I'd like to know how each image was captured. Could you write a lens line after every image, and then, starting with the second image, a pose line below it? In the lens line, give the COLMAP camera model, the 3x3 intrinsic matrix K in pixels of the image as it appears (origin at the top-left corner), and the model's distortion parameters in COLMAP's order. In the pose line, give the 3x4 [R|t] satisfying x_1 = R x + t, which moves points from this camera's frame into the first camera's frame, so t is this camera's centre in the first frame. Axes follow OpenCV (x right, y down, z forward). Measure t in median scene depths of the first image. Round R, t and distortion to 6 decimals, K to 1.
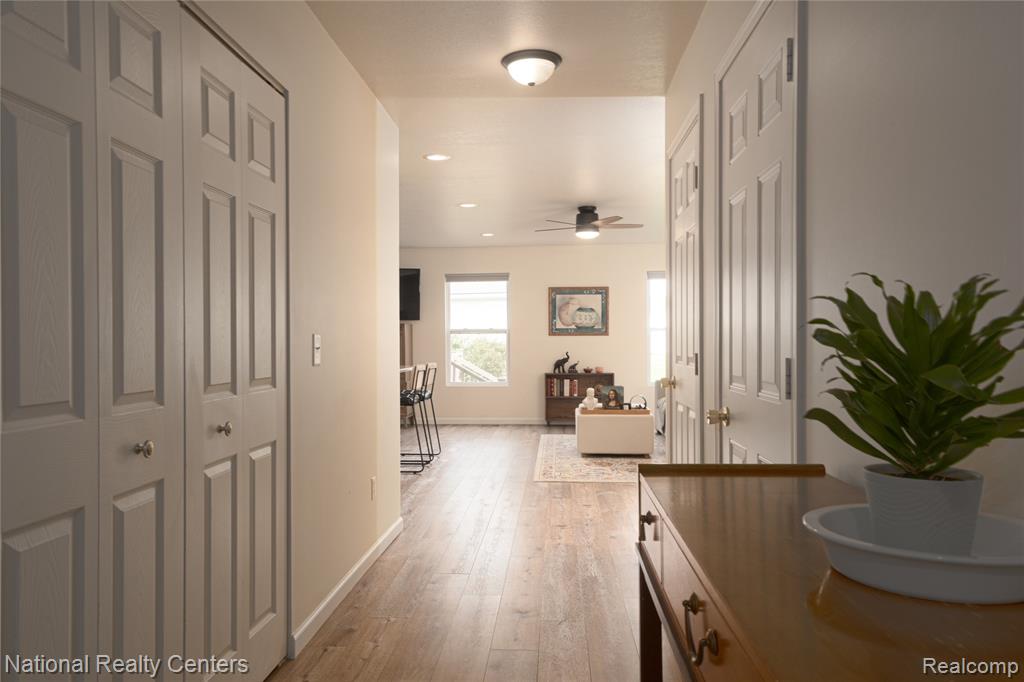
lens RADIAL K [[734.4, 0, 512.0], [0, 734.4, 341.0], [0, 0, 1]] dist [-0.000233, -0.000014]
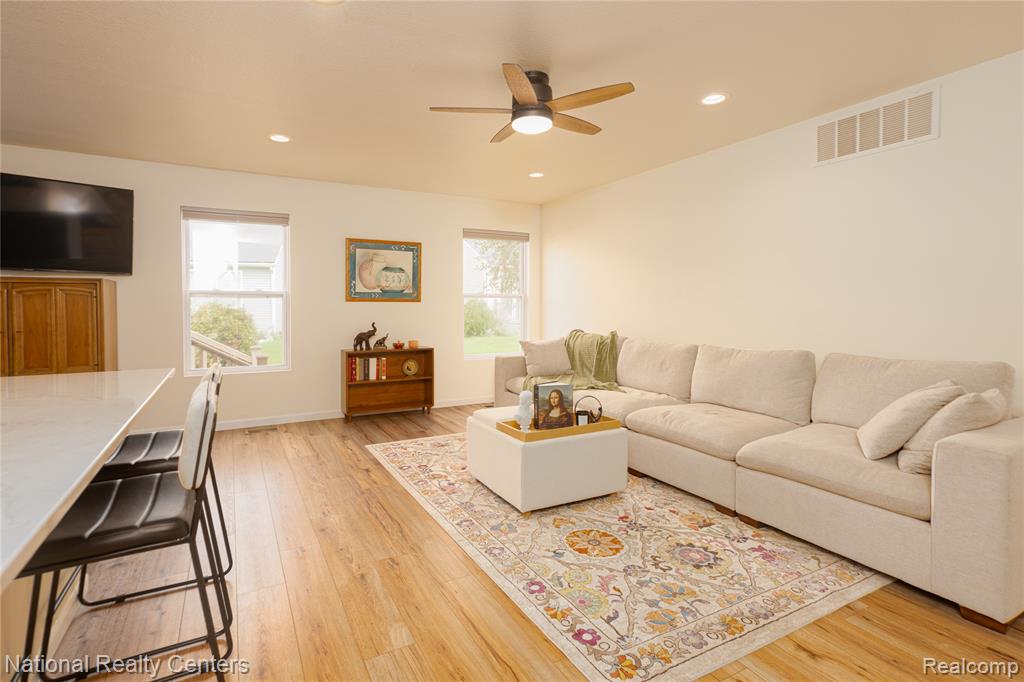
lens RADIAL K [[489.3, 0, 516.5], [0, 489.3, 307.8], [0, 0, 1]] dist [0.000868, 0.000165]
pose [[0.839903, 0.001821, 0.542734, -0.077364], [-0.002675, 0.999996, 0.000785, -0.001526], [-0.542731, -0.002111, 0.839904, 0.478289]]
